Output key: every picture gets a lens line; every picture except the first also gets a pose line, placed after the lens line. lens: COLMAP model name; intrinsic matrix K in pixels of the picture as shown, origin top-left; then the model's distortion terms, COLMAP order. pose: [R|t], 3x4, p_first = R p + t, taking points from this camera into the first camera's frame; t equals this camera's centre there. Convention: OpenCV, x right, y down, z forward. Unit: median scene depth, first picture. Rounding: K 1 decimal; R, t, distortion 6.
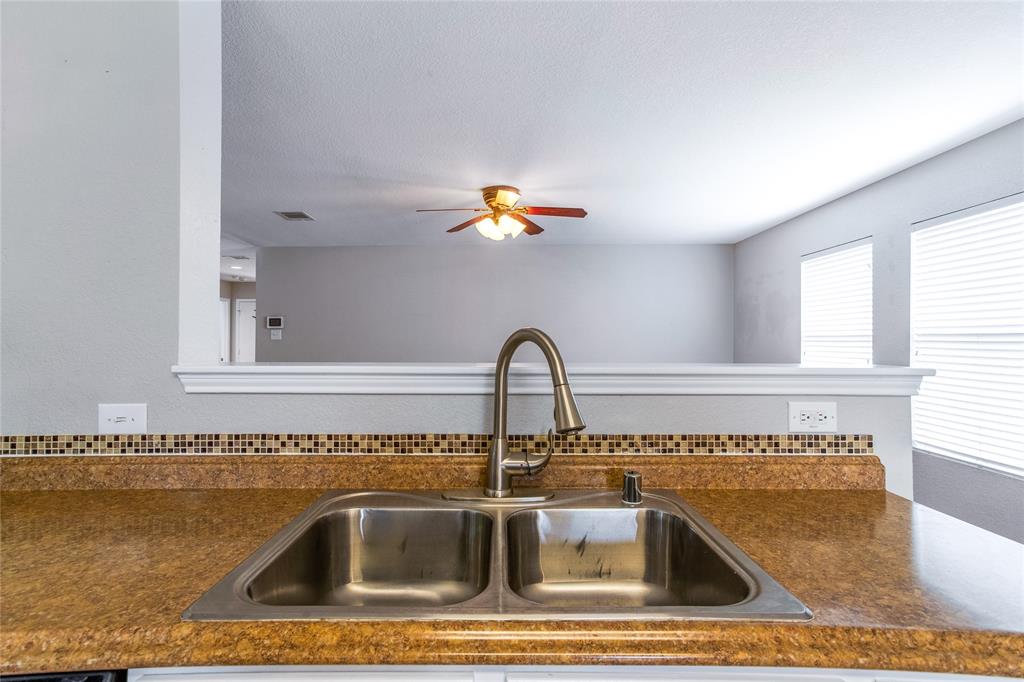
lens RADIAL K [[499.9, 0, 511.7], [0, 499.9, 340.5], [0, 0, 1]] dist [0.025684, 0.001871]
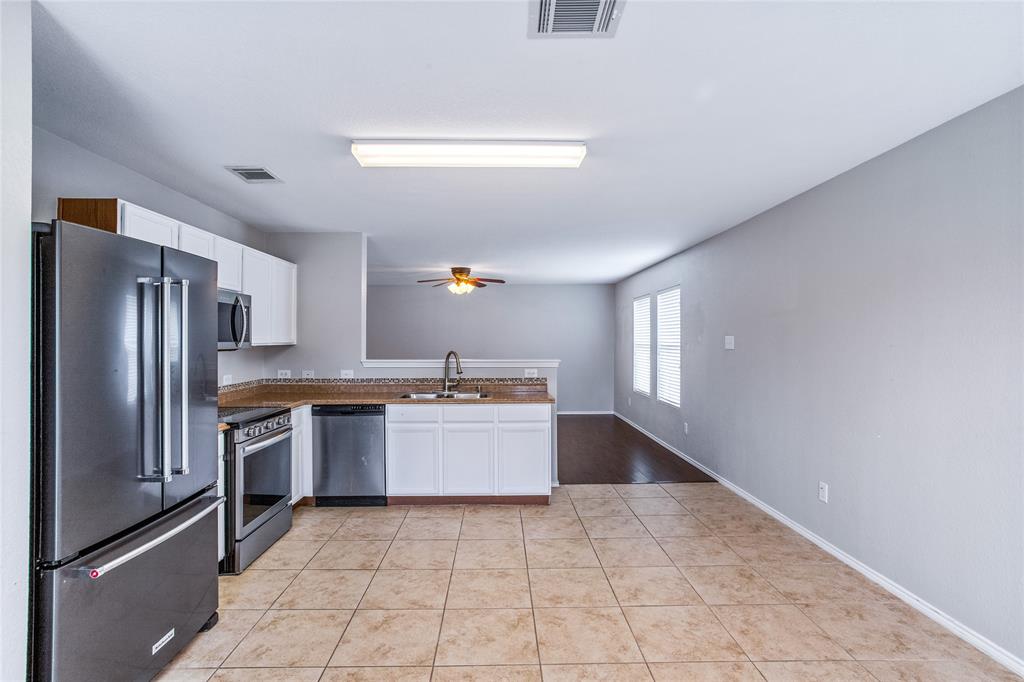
lens RADIAL K [[499.9, 0, 508.5], [0, 499.9, 338.7], [0, 0, 1]] dist [0.025684, 0.001871]
pose [[0.999689, -0.002022, 0.024869, 0.348566], [0.001953, 0.999994, 0.002824, -0.121866], [-0.024875, -0.002774, 0.999687, -2.828928]]
